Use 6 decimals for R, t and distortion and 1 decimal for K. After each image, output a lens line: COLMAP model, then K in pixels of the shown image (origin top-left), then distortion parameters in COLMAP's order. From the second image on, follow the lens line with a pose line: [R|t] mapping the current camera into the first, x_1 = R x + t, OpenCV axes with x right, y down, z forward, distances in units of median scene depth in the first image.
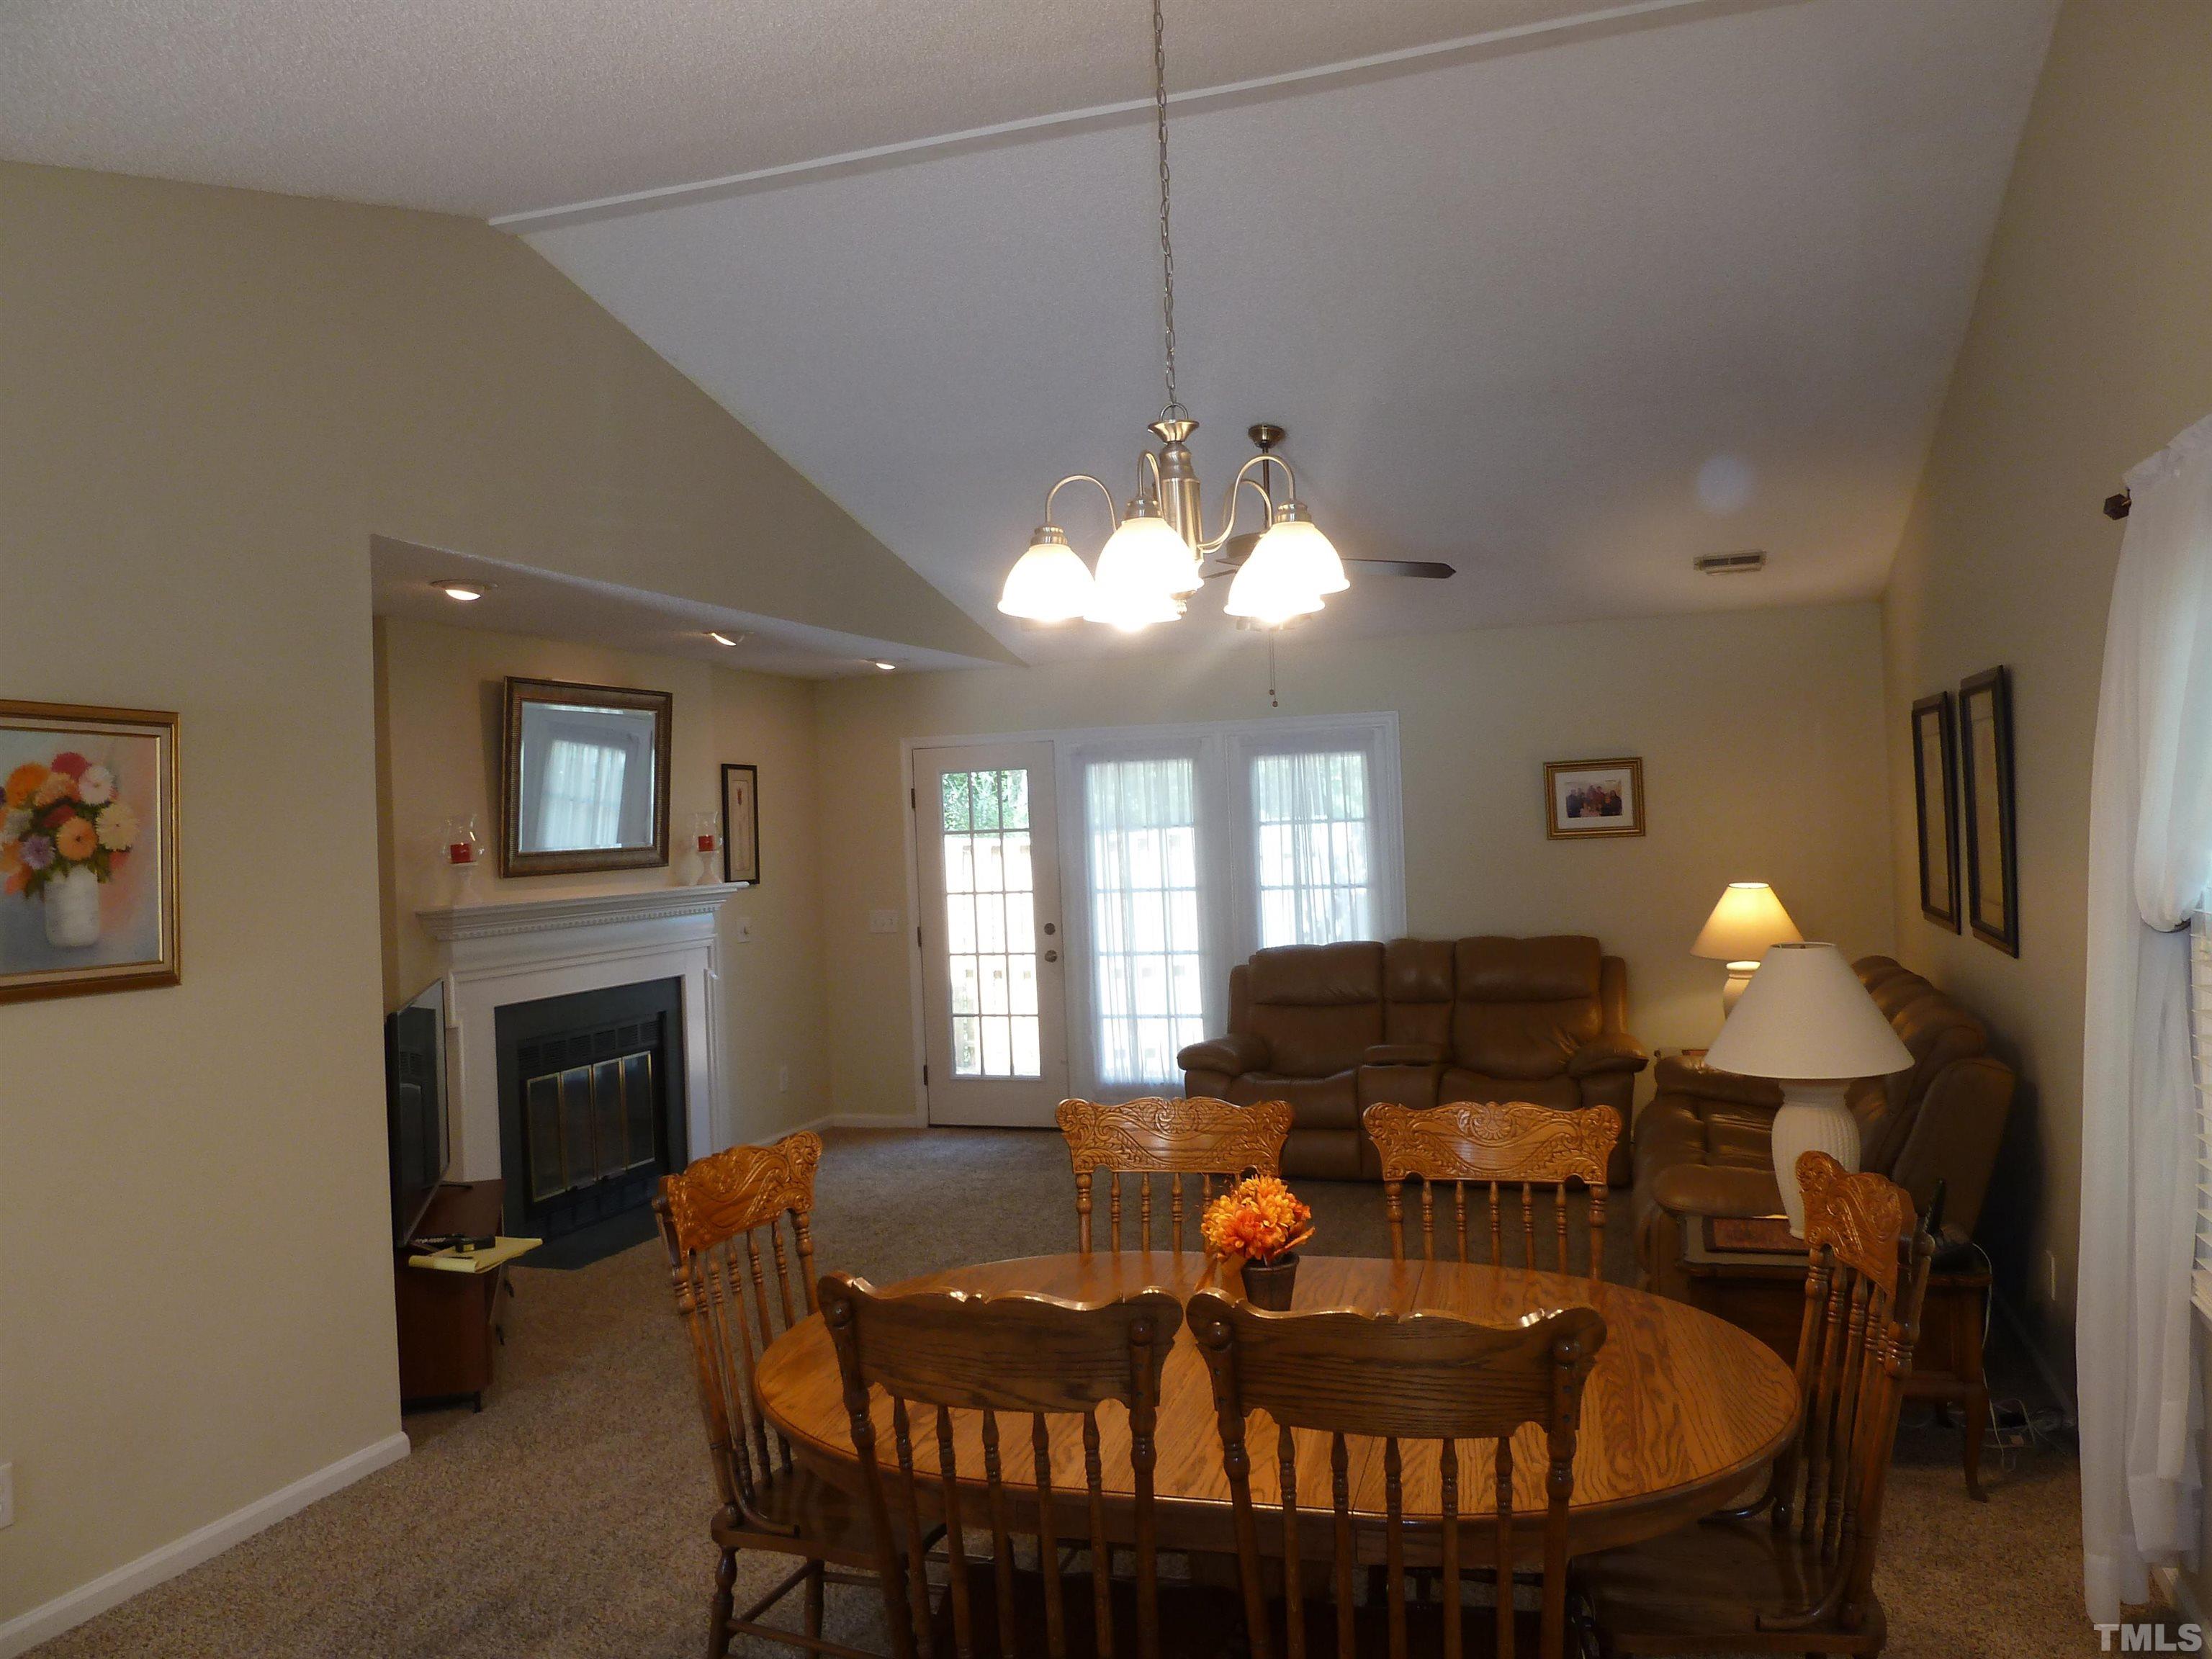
lens RADIAL K [[1642.6, 0, 1119.0], [0, 1642.6, 817.9], [0, 0, 1]] dist [-0.034027, 0.003639]
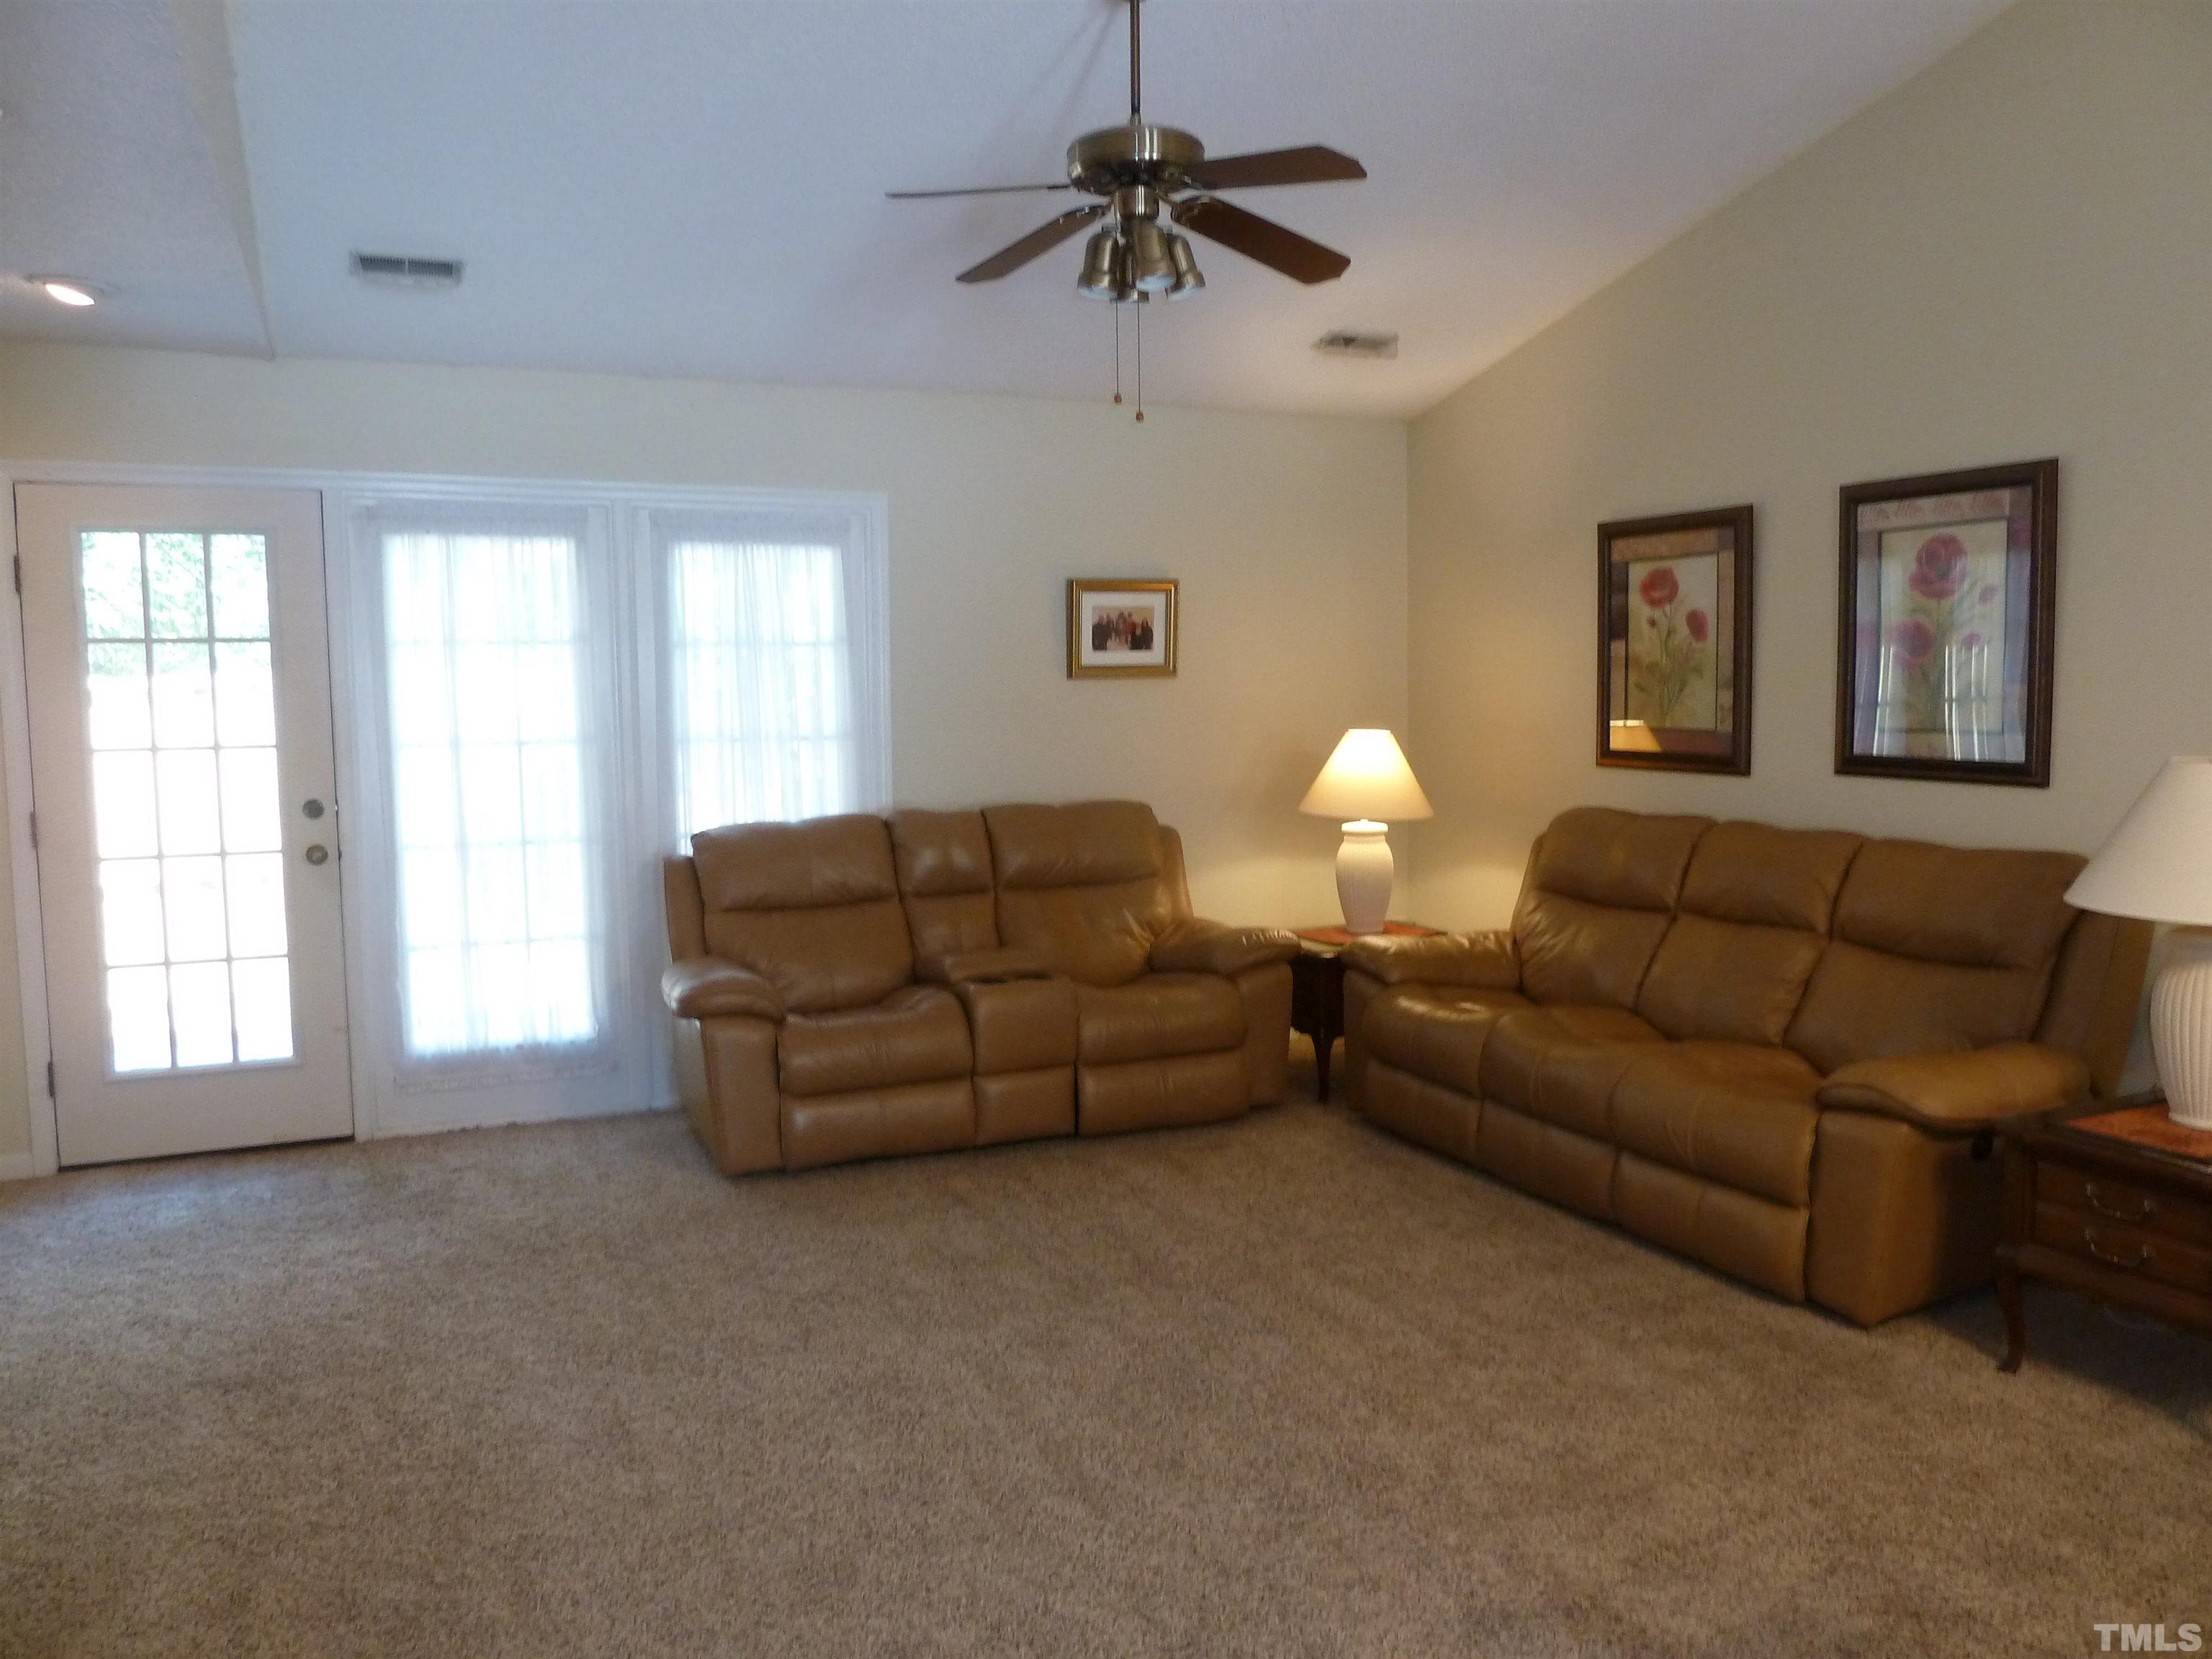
lens RADIAL K [[1638.1, 0, 1106.4], [0, 1638.1, 824.9], [0, 0, 1]] dist [-0.004076, -0.100235]
pose [[0.717495, -0.024563, 0.696131, -0.254783], [-0.018237, 0.998373, 0.054025, 0.038388], [-0.696325, -0.051458, 0.715880, 0.401996]]
